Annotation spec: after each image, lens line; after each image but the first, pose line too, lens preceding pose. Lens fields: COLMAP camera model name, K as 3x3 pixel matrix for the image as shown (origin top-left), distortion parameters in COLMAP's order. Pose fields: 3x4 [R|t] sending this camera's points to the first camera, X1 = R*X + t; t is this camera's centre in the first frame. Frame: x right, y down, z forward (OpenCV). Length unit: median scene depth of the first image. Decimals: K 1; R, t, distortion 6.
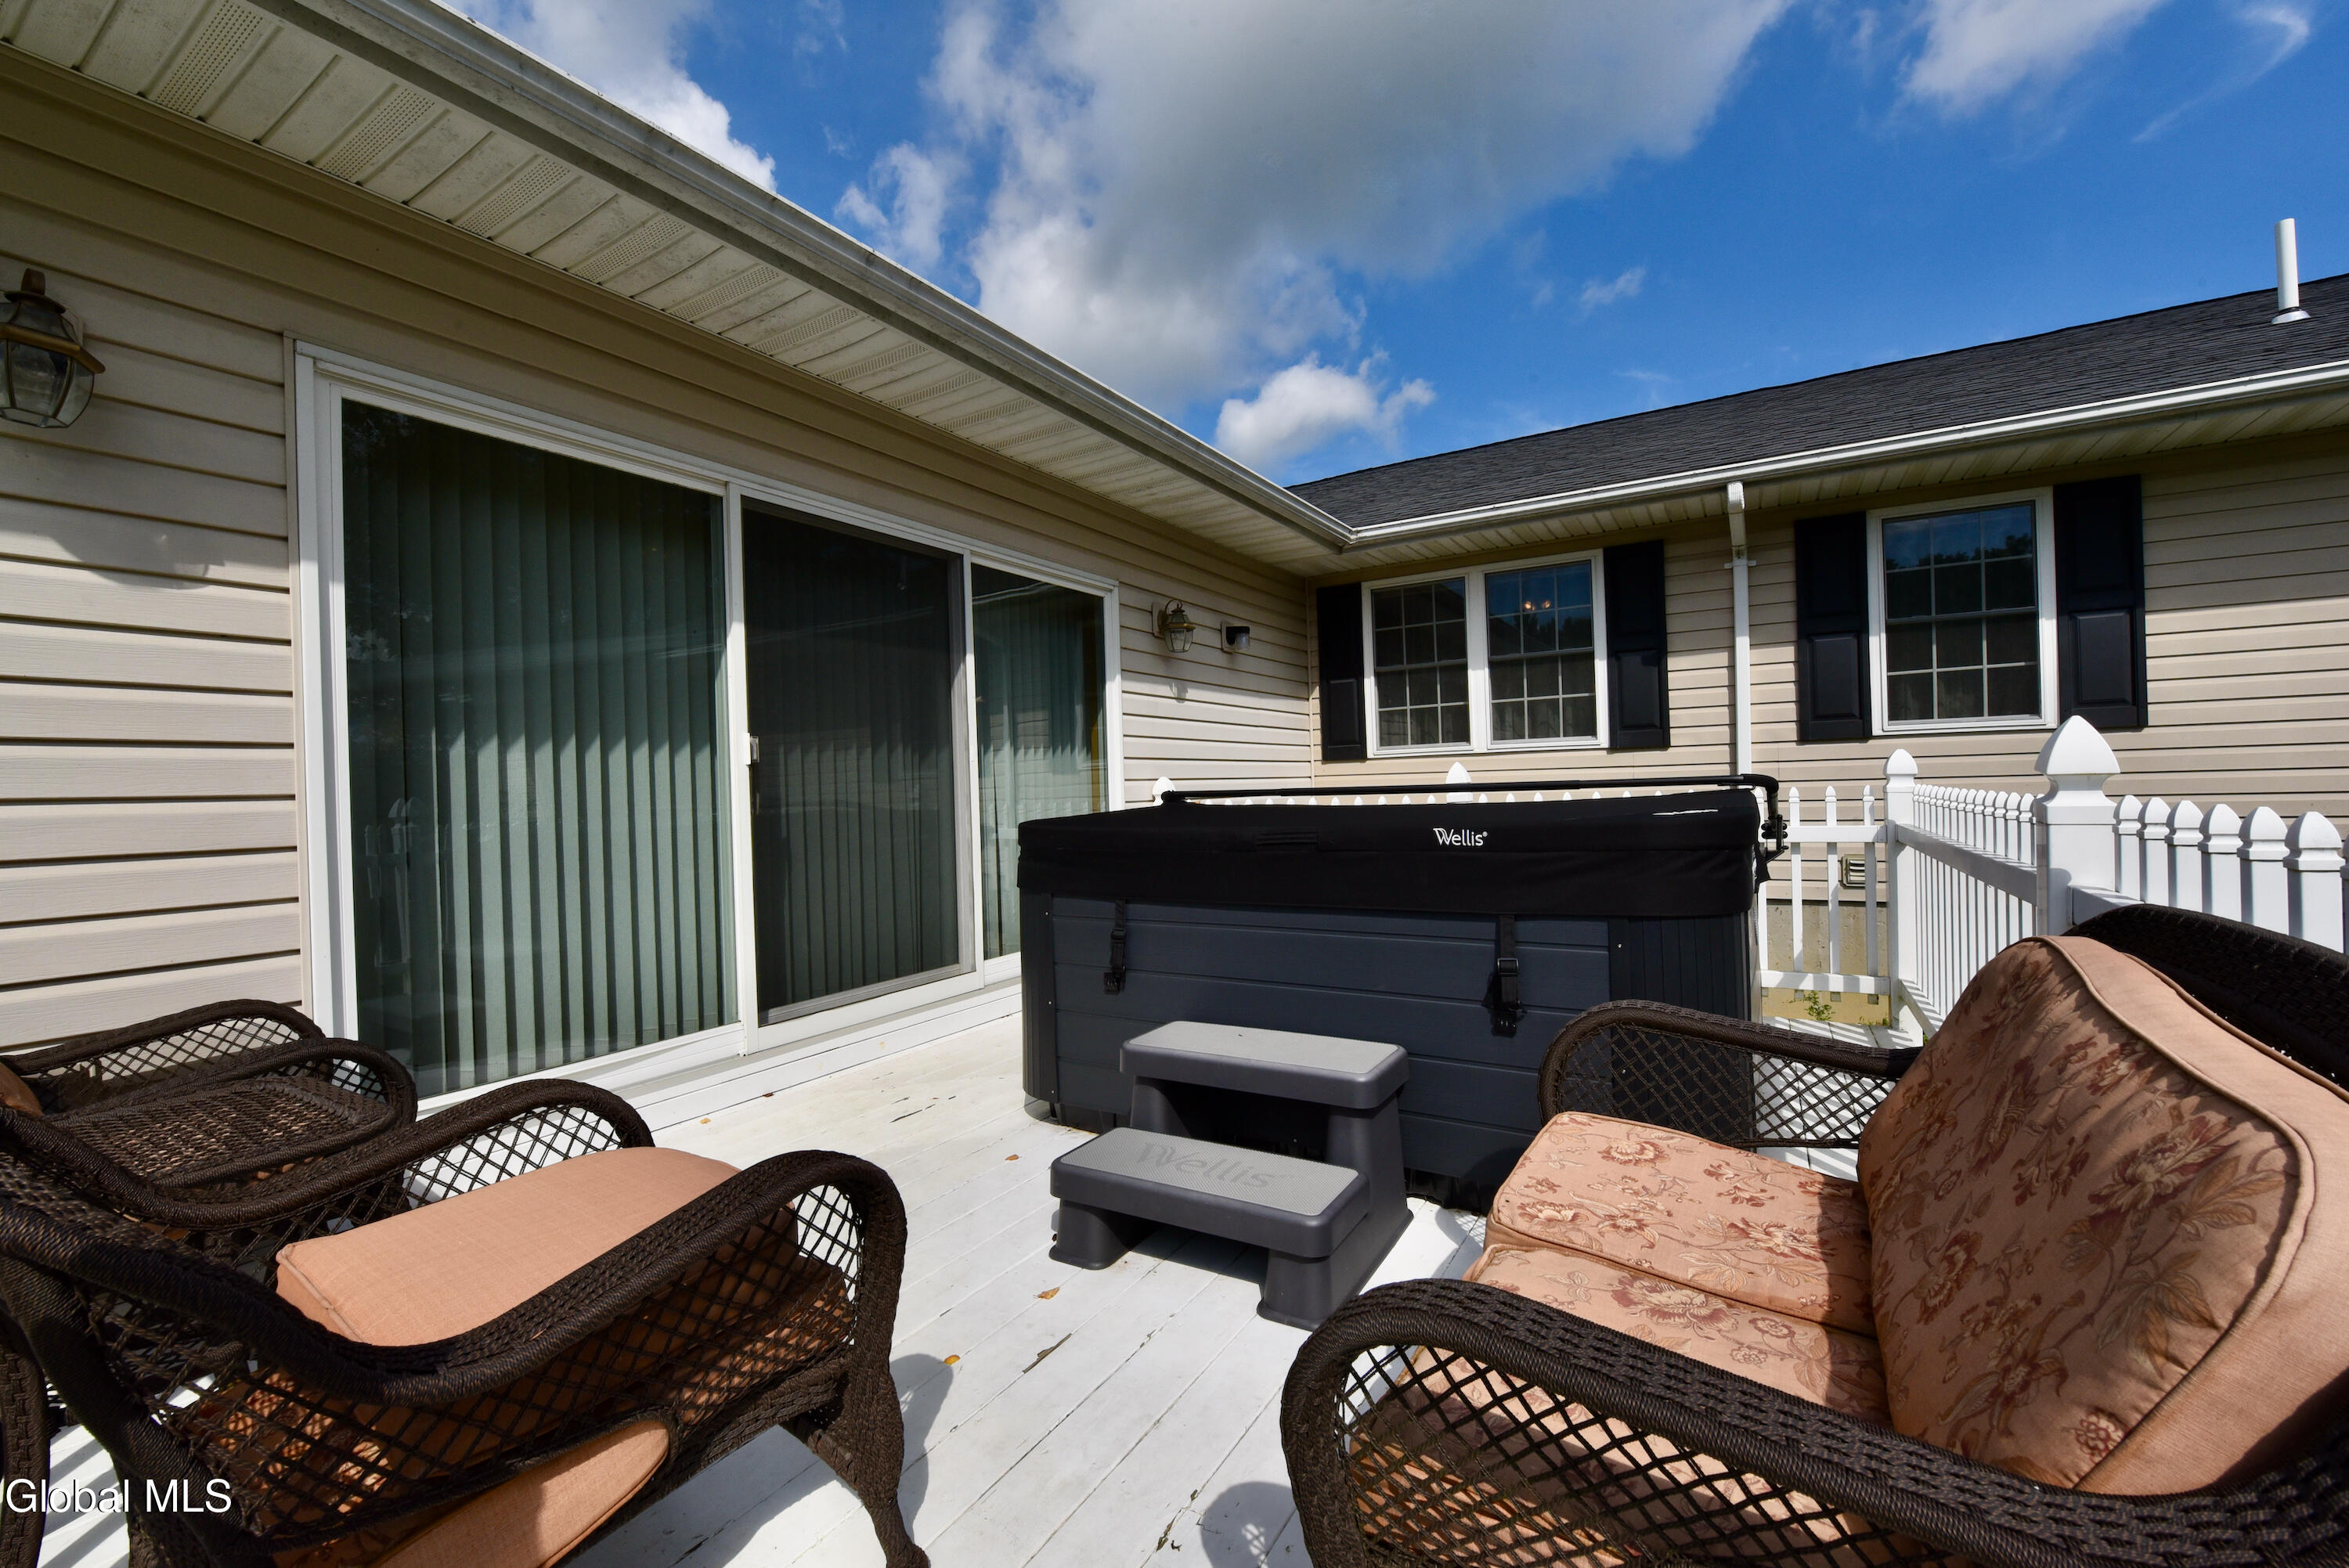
lens RADIAL K [[854.7, 0, 1174.5], [0, 854.7, 784.0], [0, 0, 1]] dist [-0.025353, -0.004787]
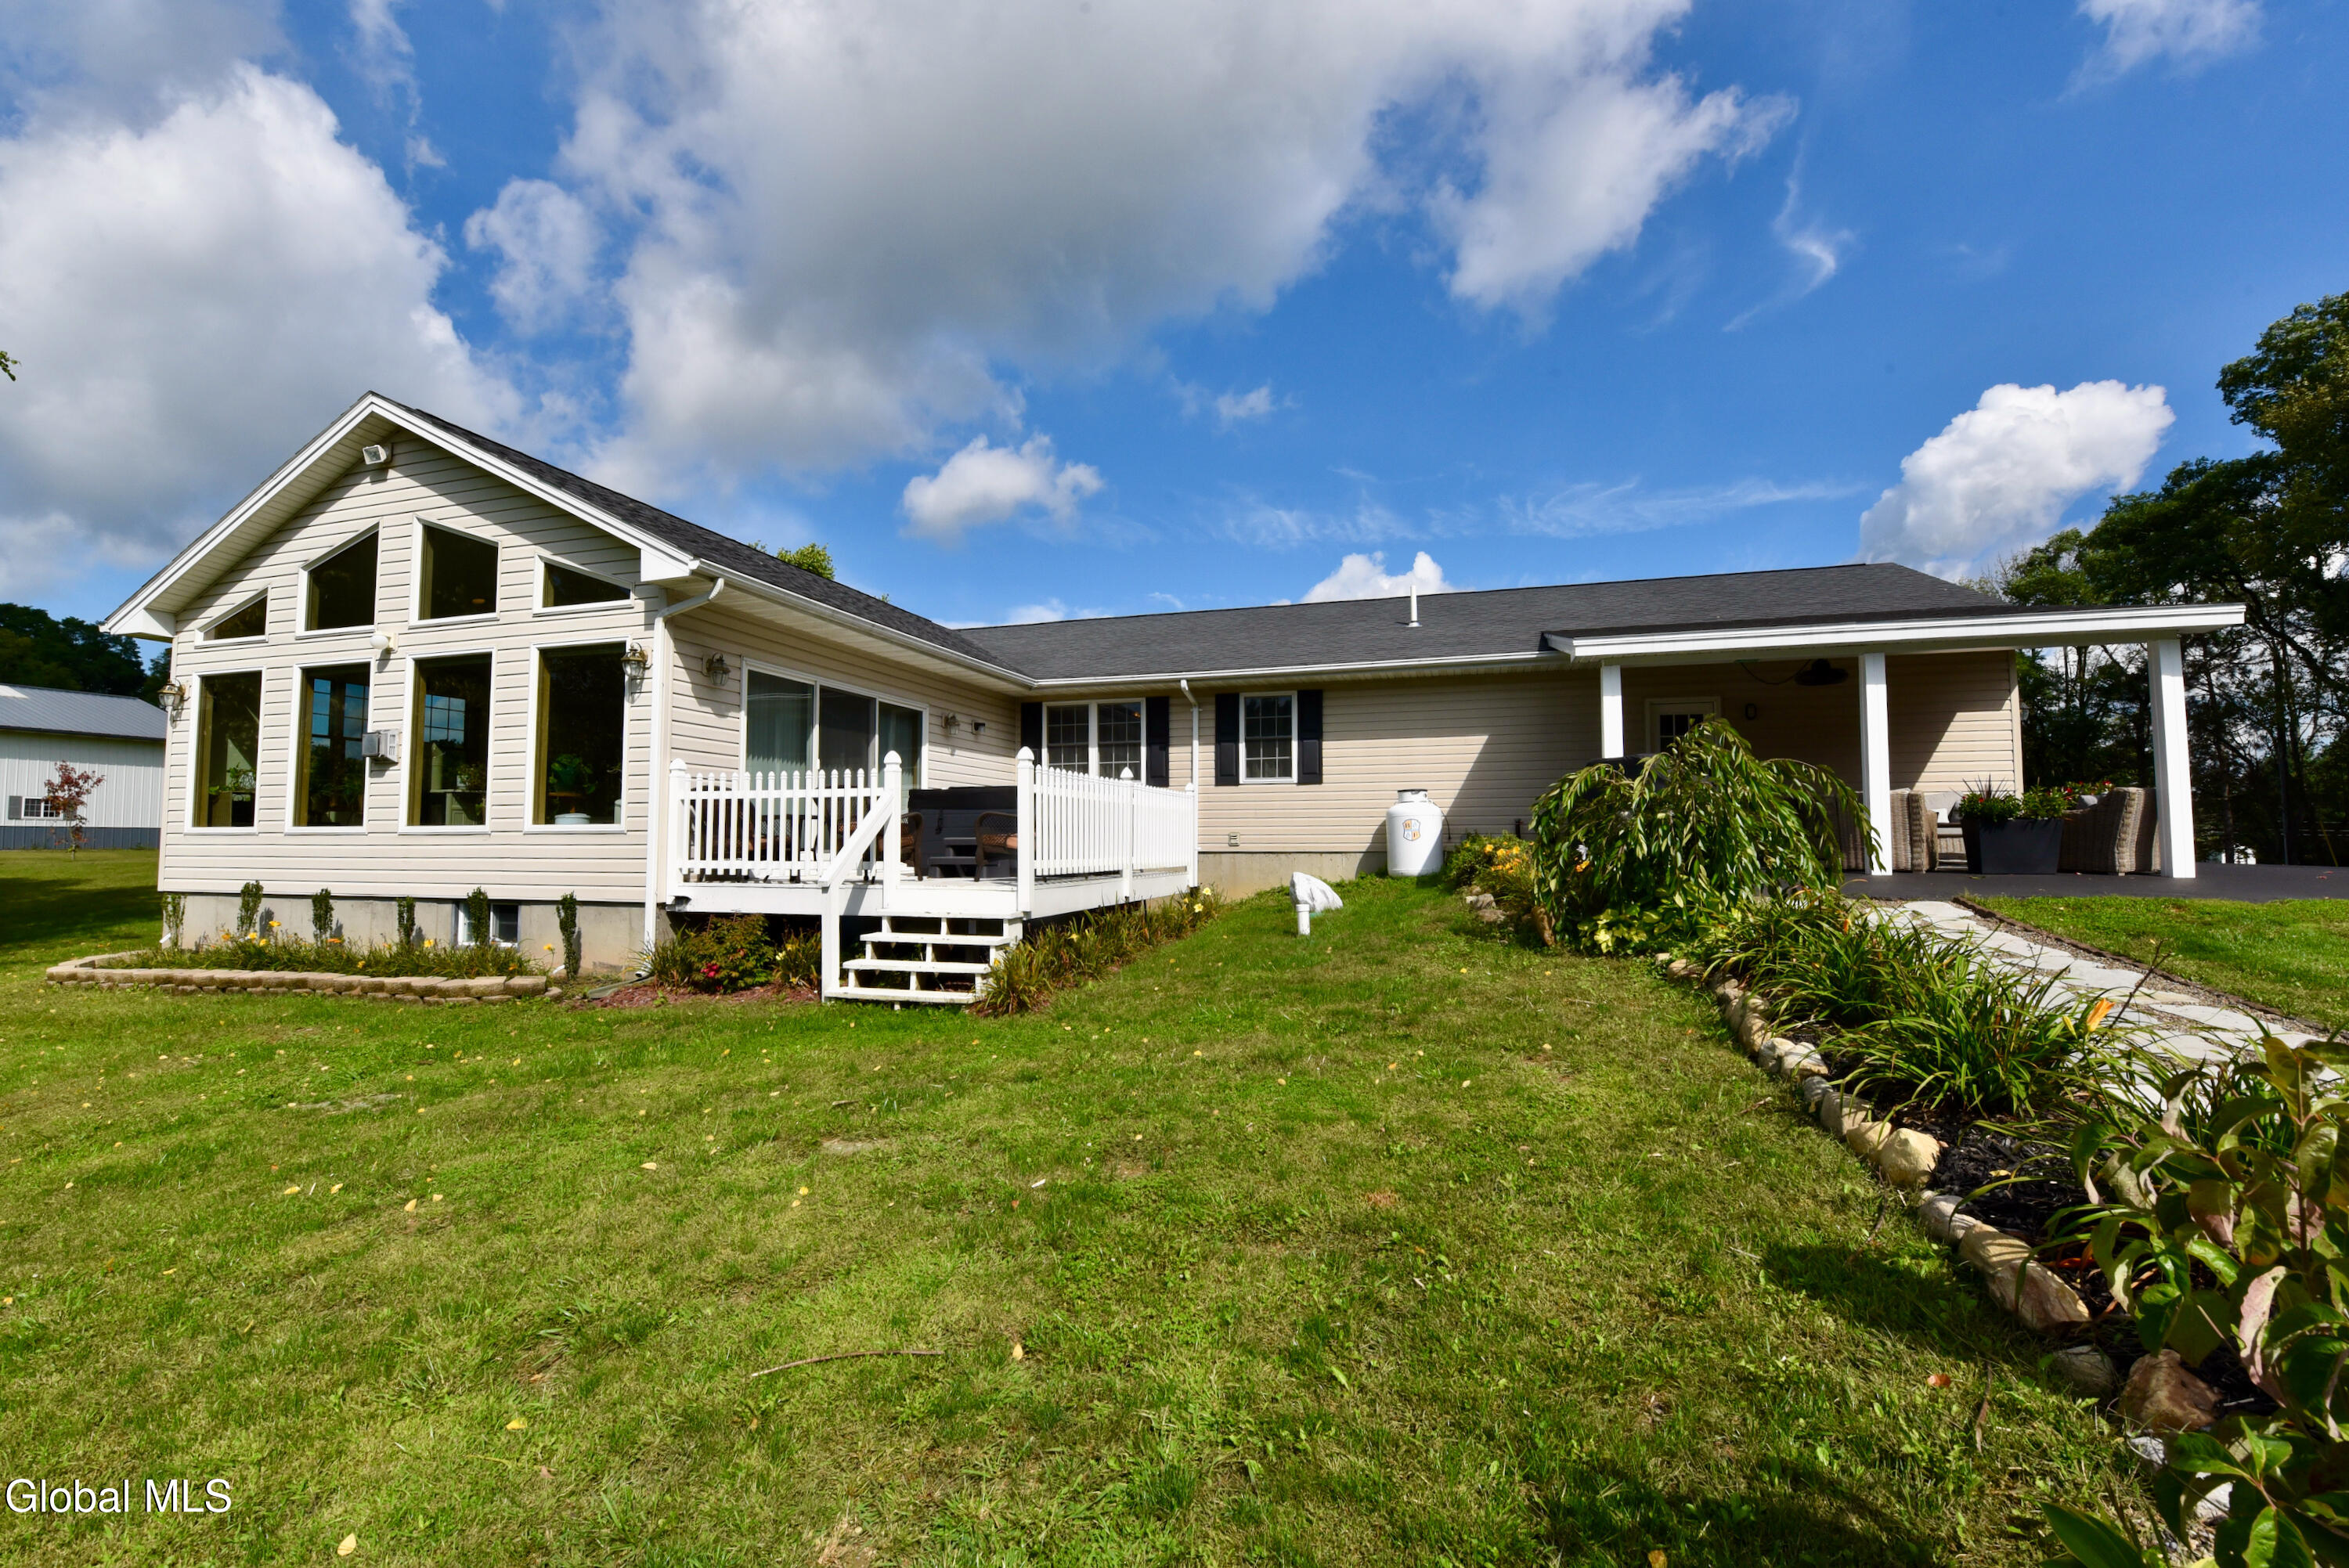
lens RADIAL K [[975.0, 0, 1174.5], [0, 975.0, 784.0], [0, 0, 1]] dist [0.000206, -0.000011]
pose [[0.957267, 0.044100, 0.285823, -0.166243], [-0.024359, 0.997088, -0.072260, 0.151243], [-0.288177, 0.062210, 0.955554, -1.645101]]
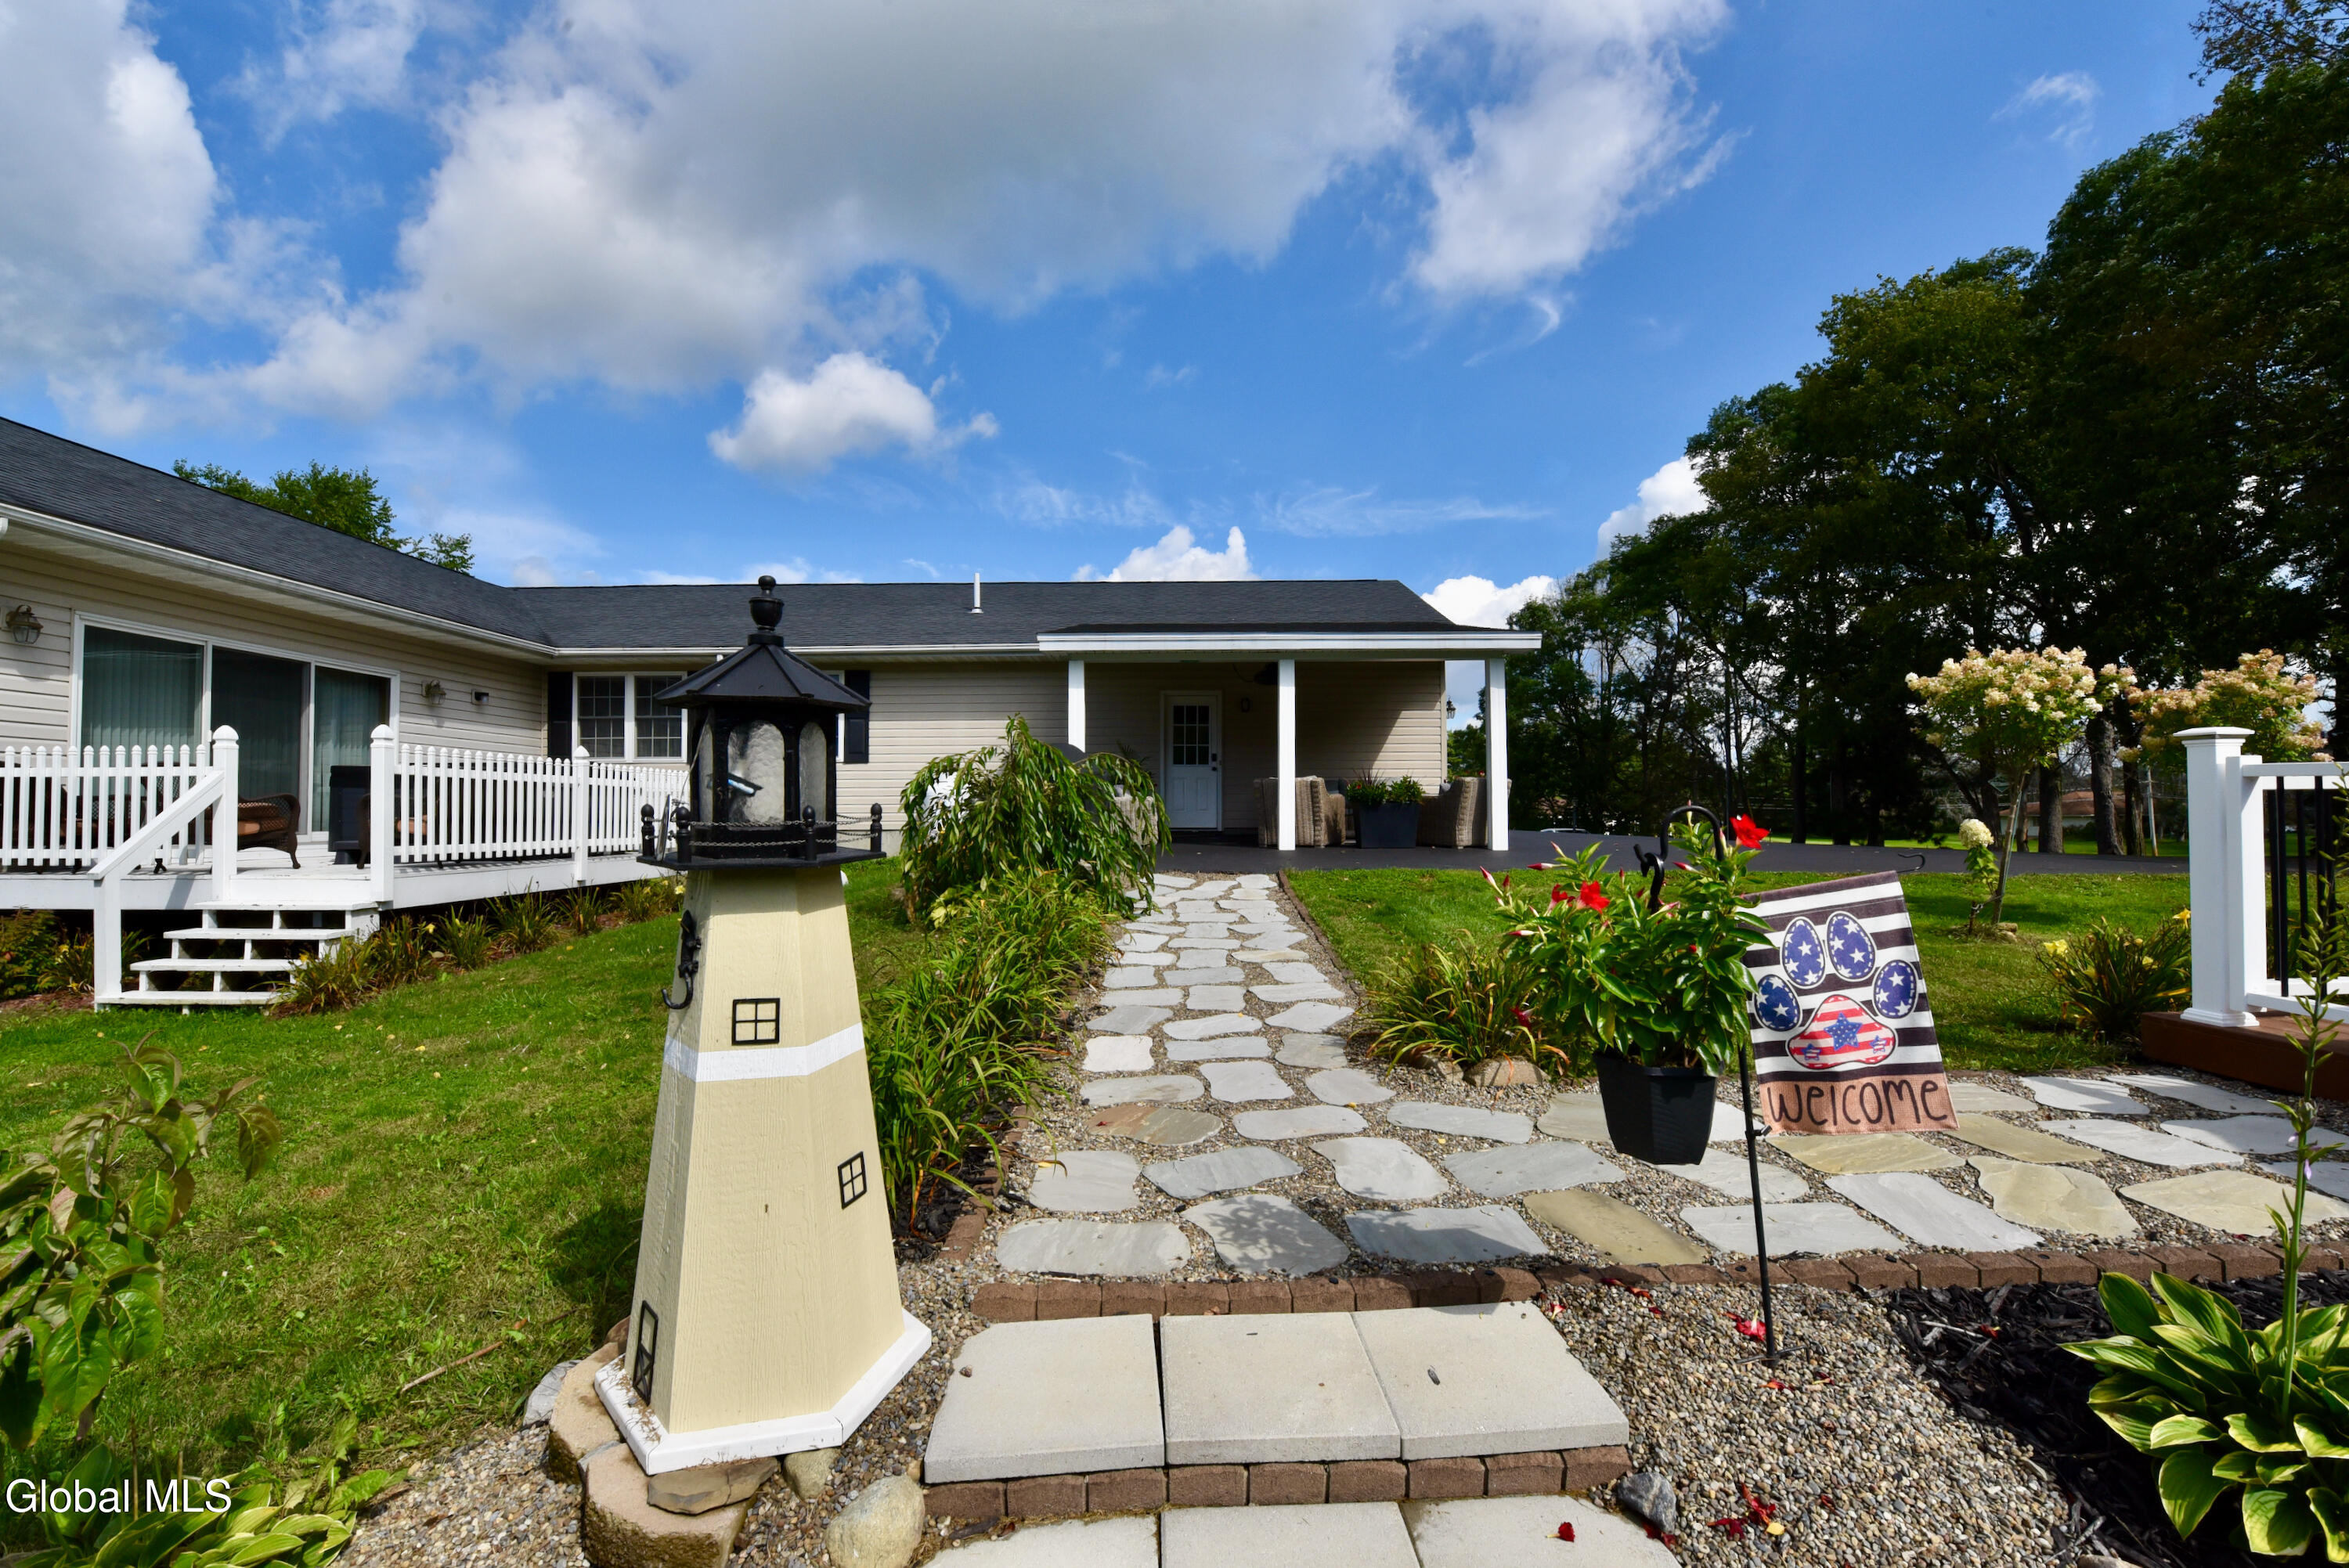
lens RADIAL K [[949.1, 0, 1174.5], [0, 949.1, 784.0], [0, 0, 1]] dist [-0.009588, 0.000285]
pose [[0.842286, 0.041645, 0.537419, 0.295671], [-0.018169, 0.998638, -0.048910, 0.119665], [-0.538724, 0.031432, 0.841896, -1.904722]]
